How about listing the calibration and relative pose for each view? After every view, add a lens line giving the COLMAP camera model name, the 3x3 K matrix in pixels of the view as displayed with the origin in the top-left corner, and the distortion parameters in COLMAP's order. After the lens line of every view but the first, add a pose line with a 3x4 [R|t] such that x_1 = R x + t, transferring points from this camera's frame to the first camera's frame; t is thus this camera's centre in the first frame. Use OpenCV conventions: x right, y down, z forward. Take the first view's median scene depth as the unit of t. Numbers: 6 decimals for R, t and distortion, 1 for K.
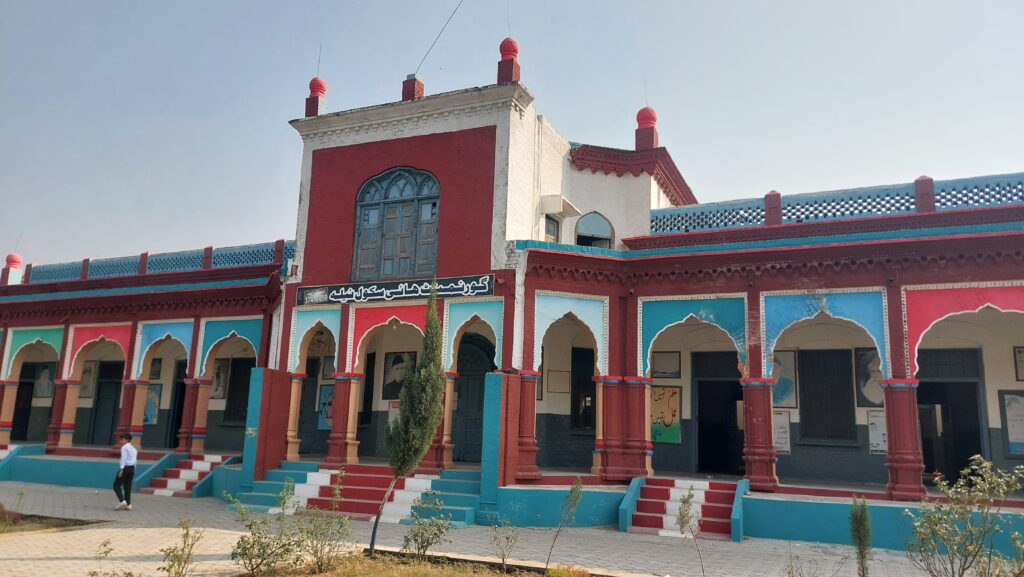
lens RADIAL K [[741.5, 0, 542.0], [0, 741.5, 286.5], [0, 0, 1]] dist [0.059328, -0.050039]
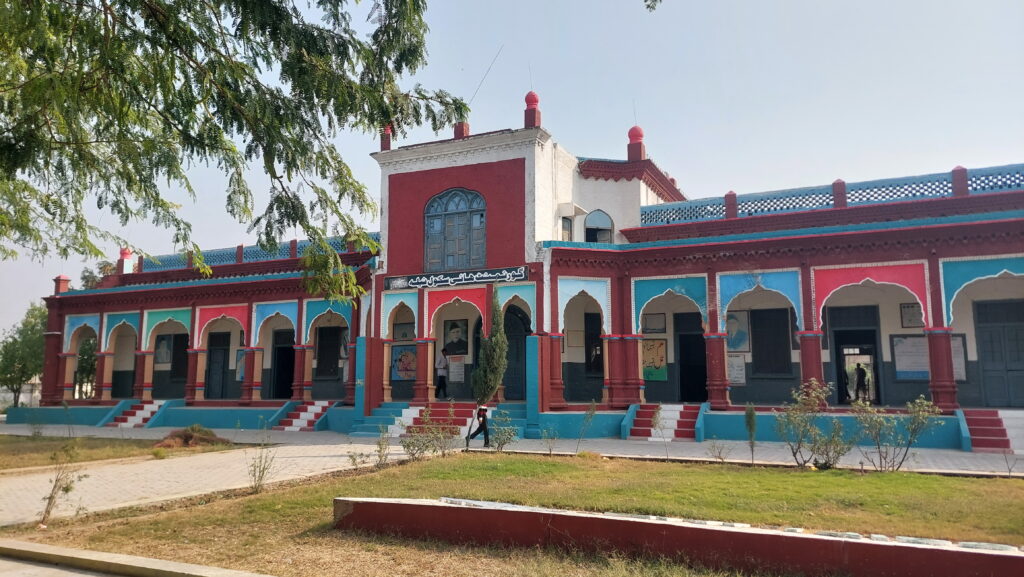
lens RADIAL K [[741.5, 0, 537.9], [0, 741.5, 264.9], [0, 0, 1]] dist [0.059328, -0.050039]
pose [[0.999158, -0.036784, -0.018150, -0.018731], [0.037464, 0.998549, 0.038683, -0.066196], [0.016701, -0.039330, 0.999087, -0.375931]]
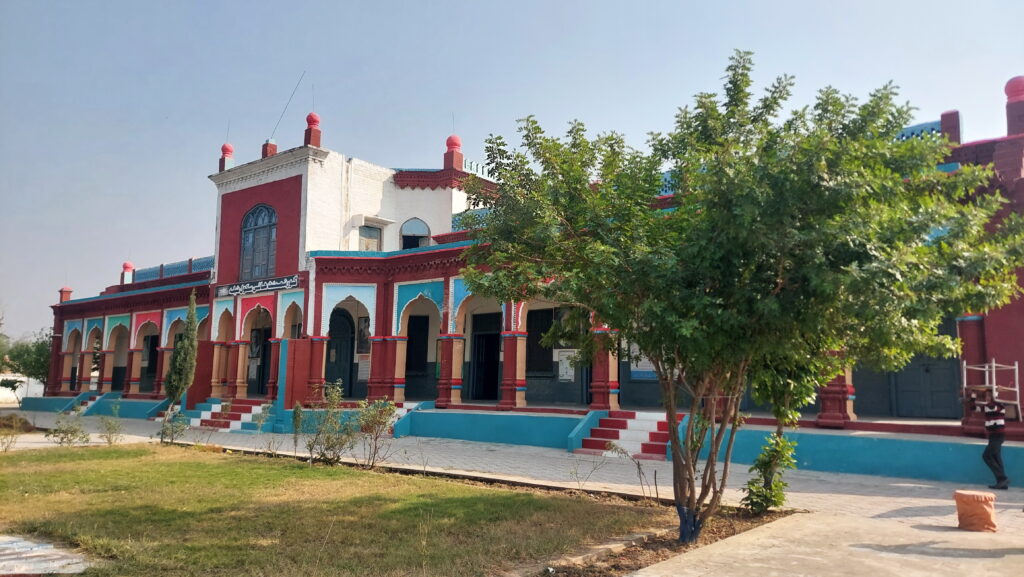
lens RADIAL K [[741.5, 0, 549.1], [0, 741.5, 277.4], [0, 0, 1]] dist [0.059328, -0.050039]
pose [[0.968124, -0.058849, -0.243461, 0.746112], [0.072633, 0.996202, 0.048025, -0.042945], [0.239710, -0.064177, 0.968721, -0.346680]]
